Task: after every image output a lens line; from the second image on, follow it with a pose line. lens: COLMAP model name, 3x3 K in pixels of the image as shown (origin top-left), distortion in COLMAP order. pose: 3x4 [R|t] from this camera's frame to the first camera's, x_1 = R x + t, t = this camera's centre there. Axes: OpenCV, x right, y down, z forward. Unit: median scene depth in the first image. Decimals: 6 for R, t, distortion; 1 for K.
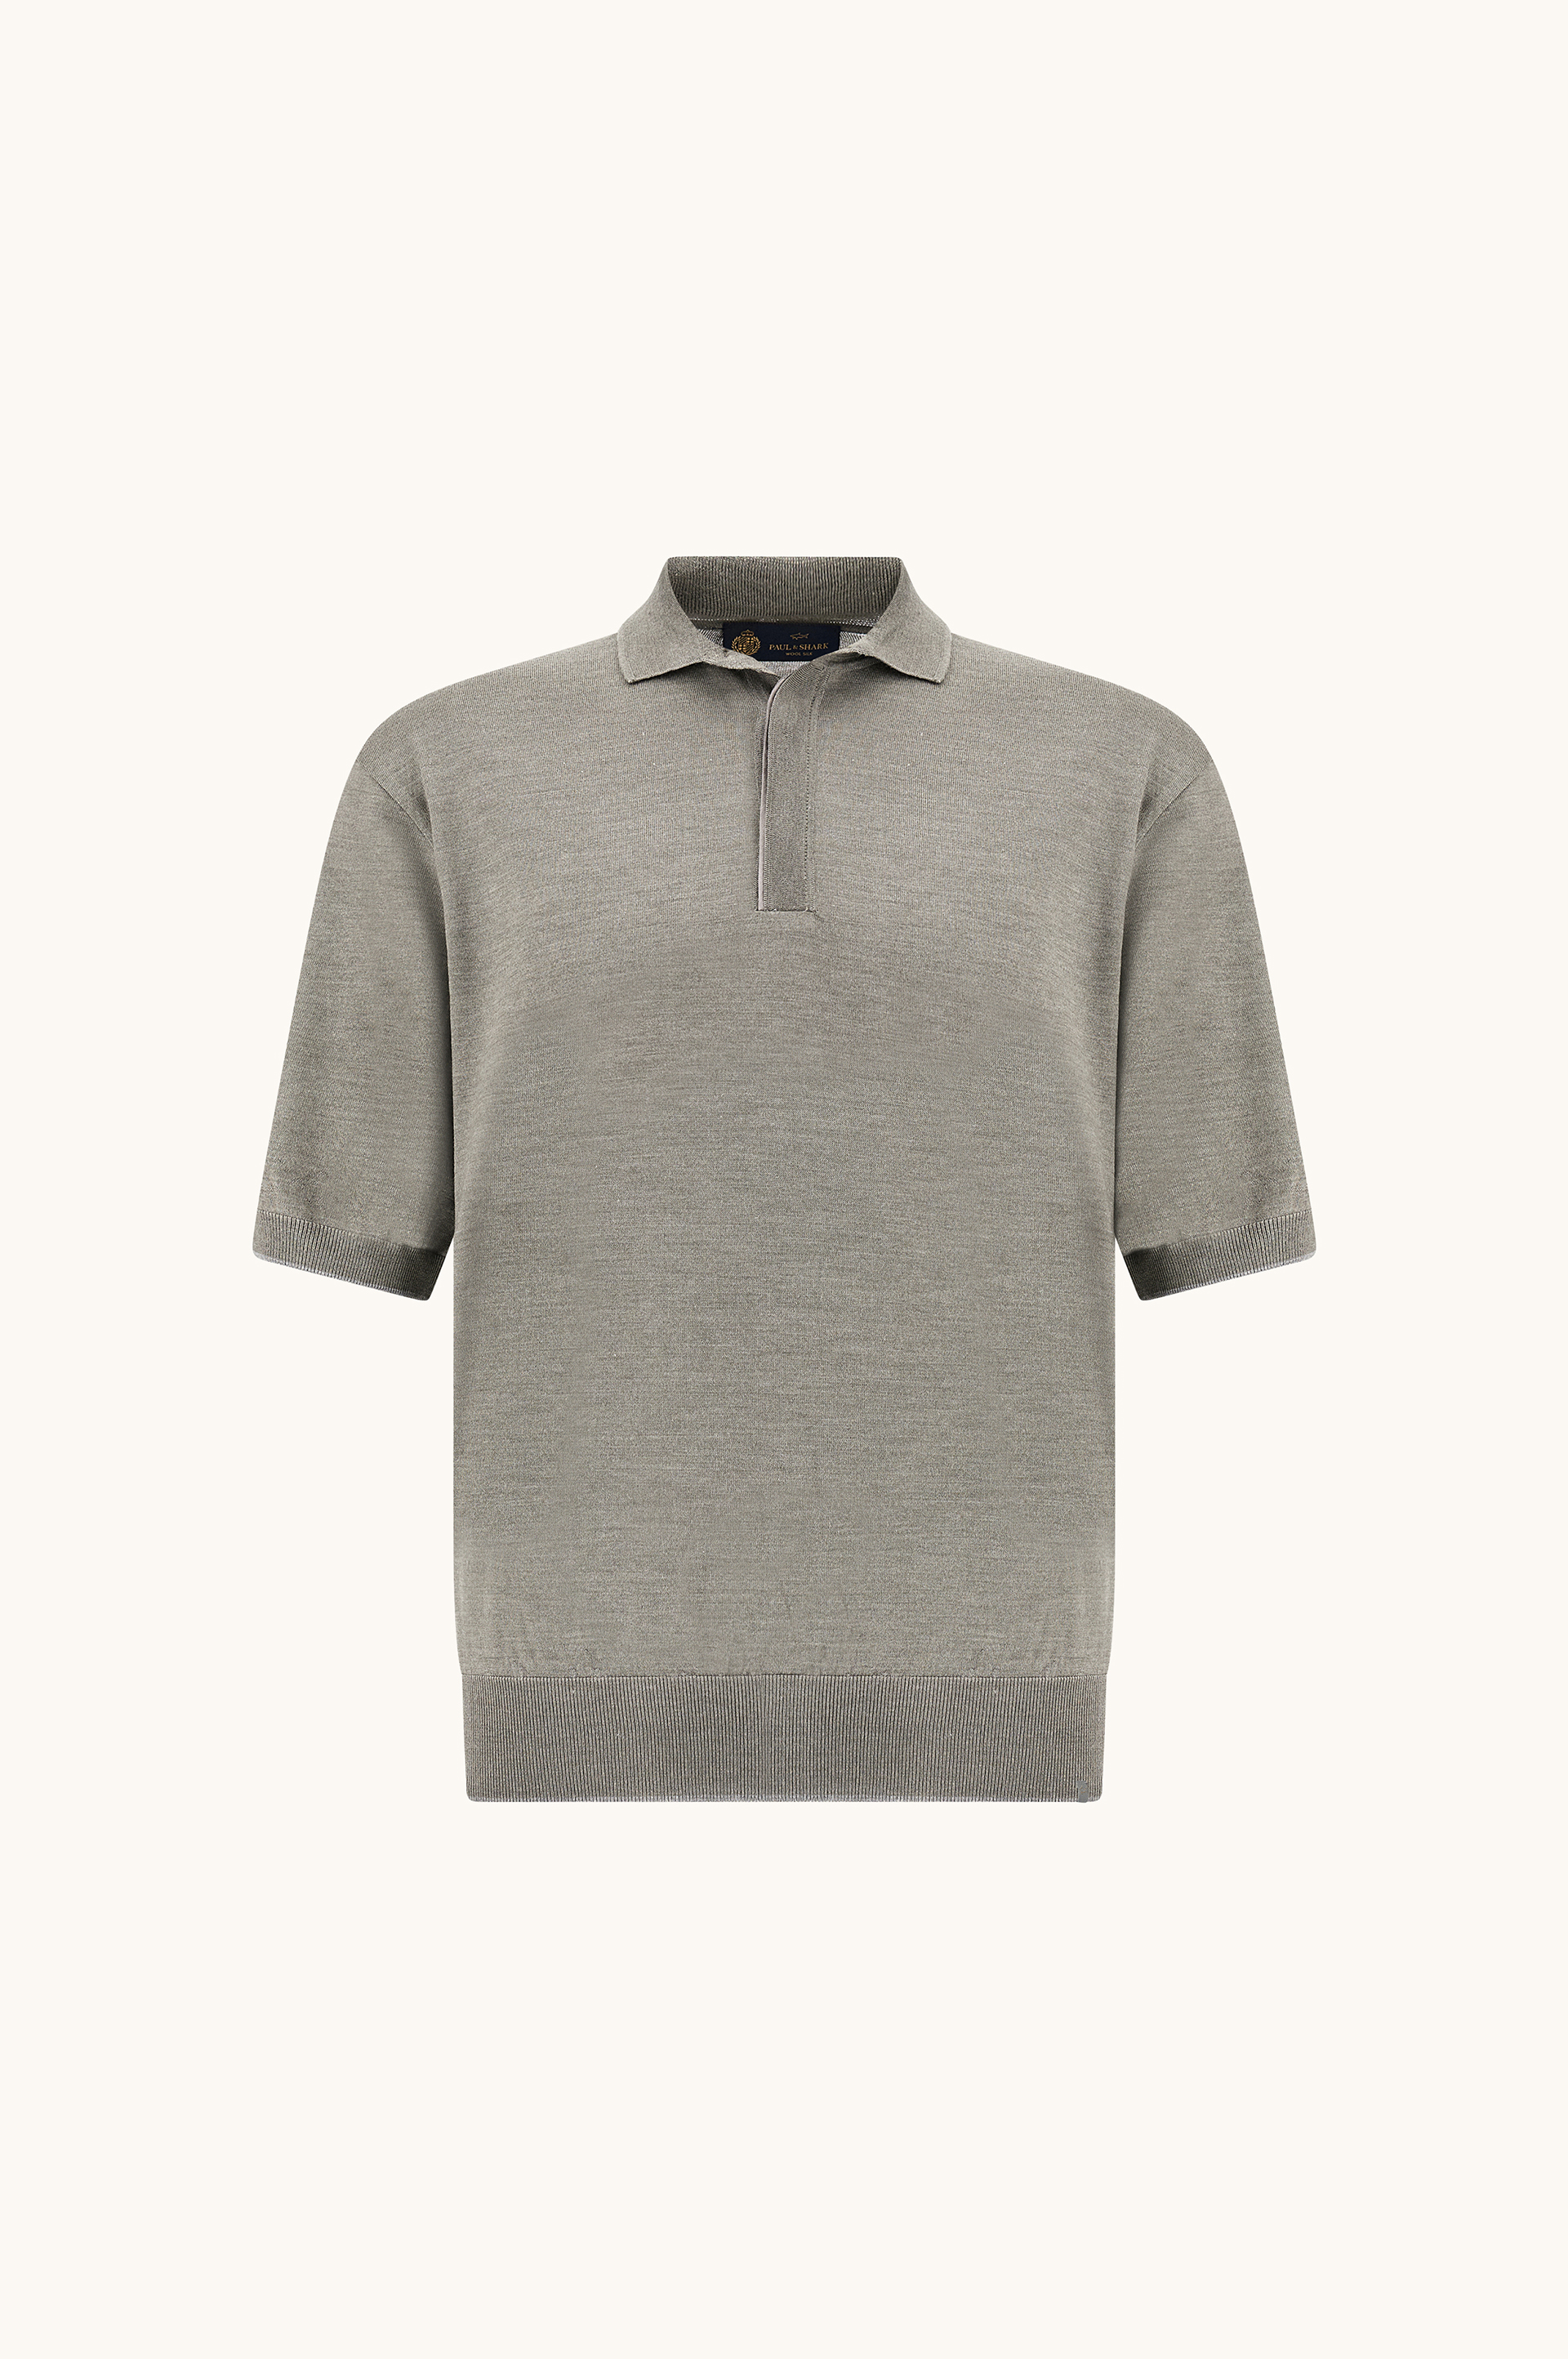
lens RADIAL K [[3534.2, 0, 781.0], [0, 3534.2, 1173.8], [0, 0, 1]] dist [-0.096708, 0.000000]
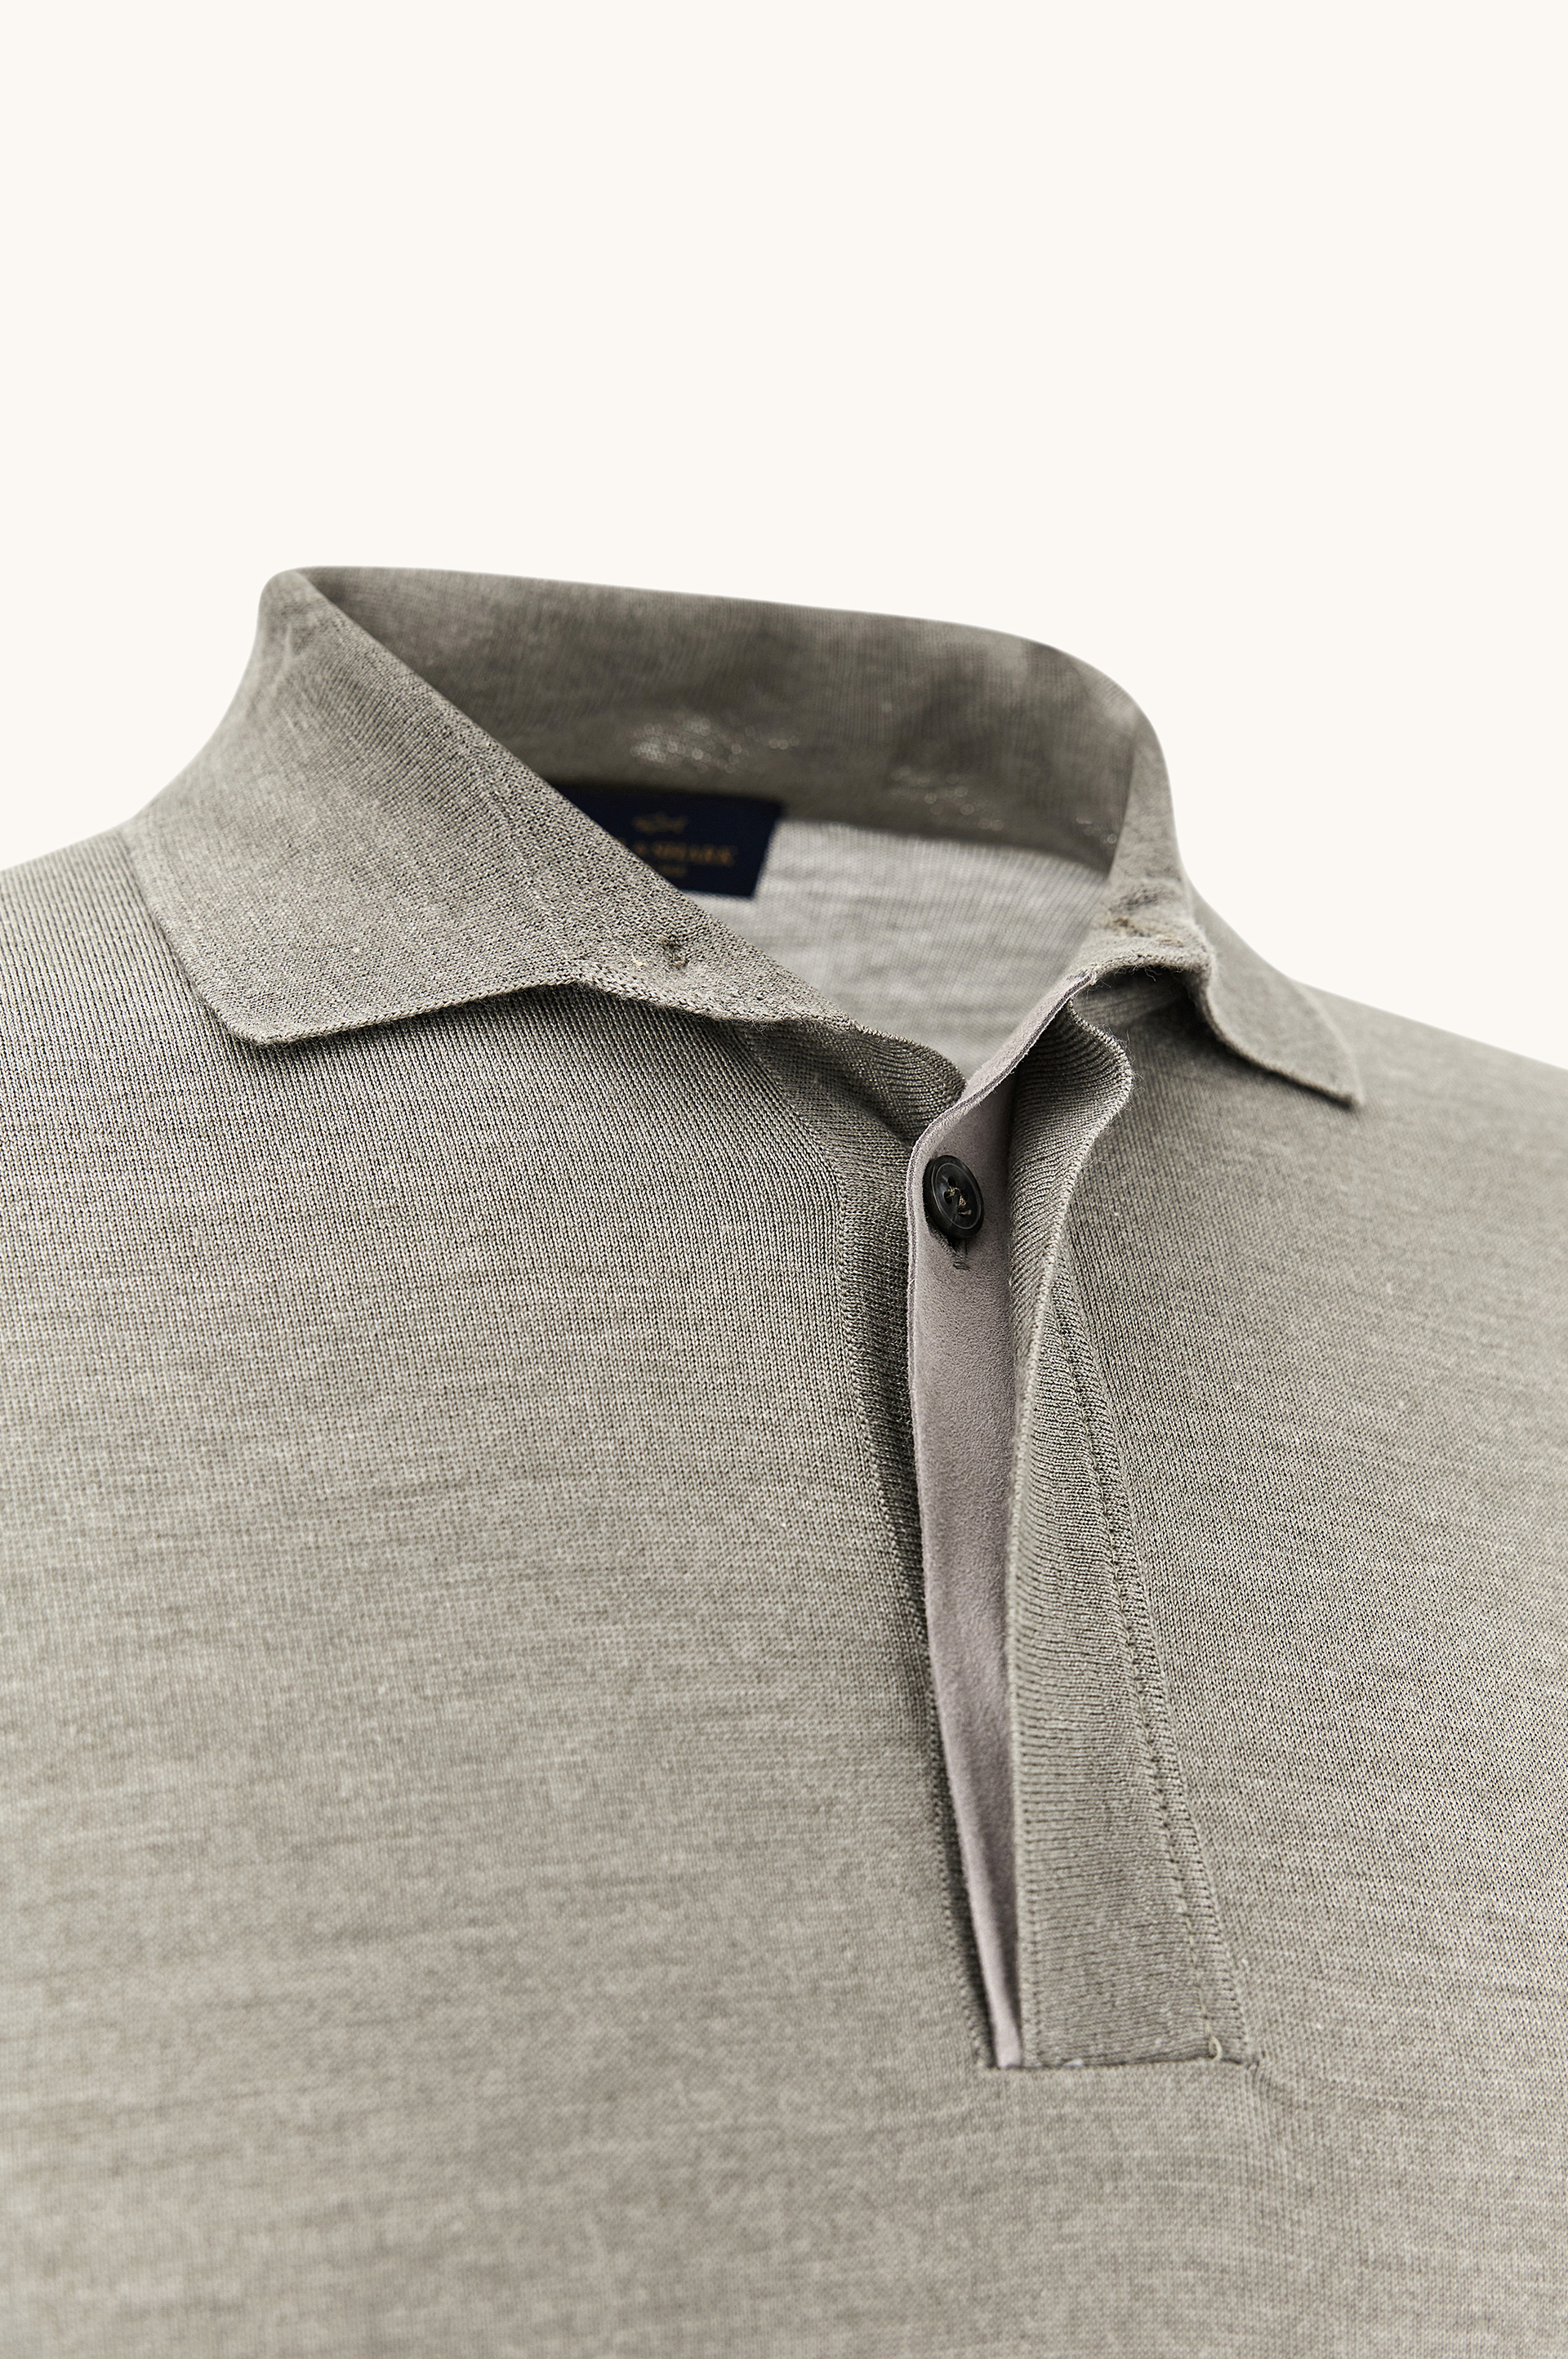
lens RADIAL K [[3534.2, 0, 785.4], [0, 3534.2, 1176.9], [0, 0, 1]] dist [-0.096708, 0.000000]
pose [[0.896097, 0.063510, 0.439290, -0.119222], [0.001180, 0.989366, -0.145442, -0.096686], [-0.443856, 0.130849, 0.886493, 0.797658]]
